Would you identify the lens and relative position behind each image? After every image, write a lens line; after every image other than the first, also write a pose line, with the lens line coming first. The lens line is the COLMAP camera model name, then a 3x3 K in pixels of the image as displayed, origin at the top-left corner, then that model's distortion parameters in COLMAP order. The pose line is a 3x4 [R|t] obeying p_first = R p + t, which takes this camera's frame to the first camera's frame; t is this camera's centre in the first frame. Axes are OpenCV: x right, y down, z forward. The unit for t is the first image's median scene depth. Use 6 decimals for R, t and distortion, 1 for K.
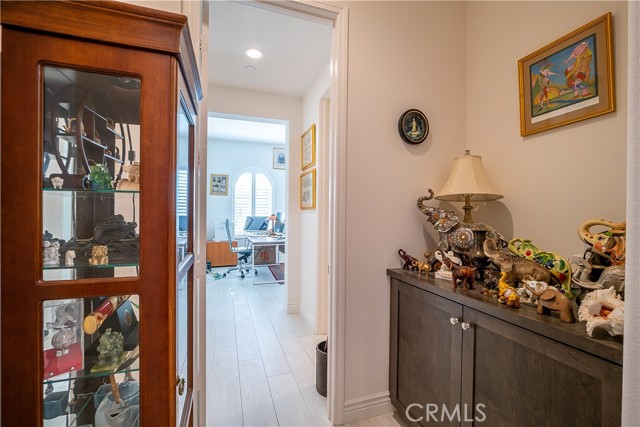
lens RADIAL K [[279.8, 0, 320.8], [0, 279.8, 214.8], [0, 0, 1]] dist [-0.026771, 0.007607]
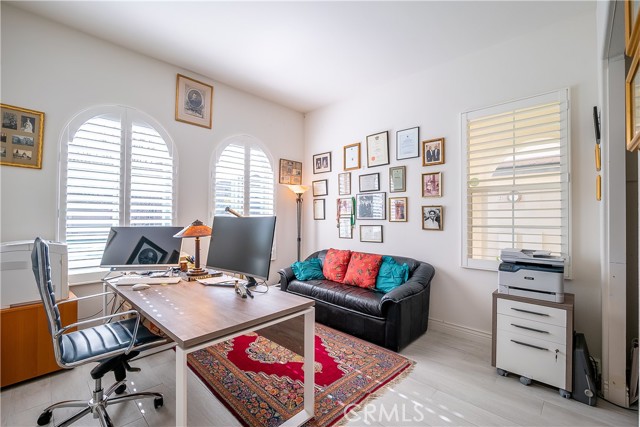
lens RADIAL K [[279.8, 0, 320.8], [0, 279.8, 214.8], [0, 0, 1]] dist [-0.026771, 0.007607]
pose [[0.891472, 0.003931, 0.453059, -0.194675], [0.001633, 0.999928, -0.011890, -0.006656], [-0.453073, 0.011340, 0.891401, 0.587592]]
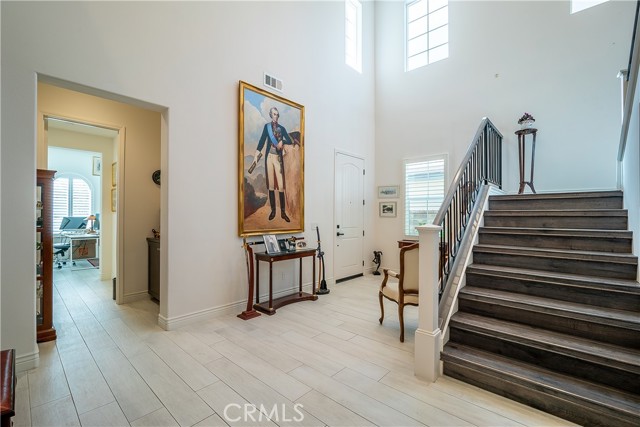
lens RADIAL K [[279.8, 0, 320.8], [0, 279.8, 214.8], [0, 0, 1]] dist [-0.026771, 0.007607]
pose [[0.873383, -0.004542, 0.487013, 0.110742], [0.005844, 0.999982, -0.001155, 0.004053], [-0.486999, 0.003855, 0.873394, -0.510035]]
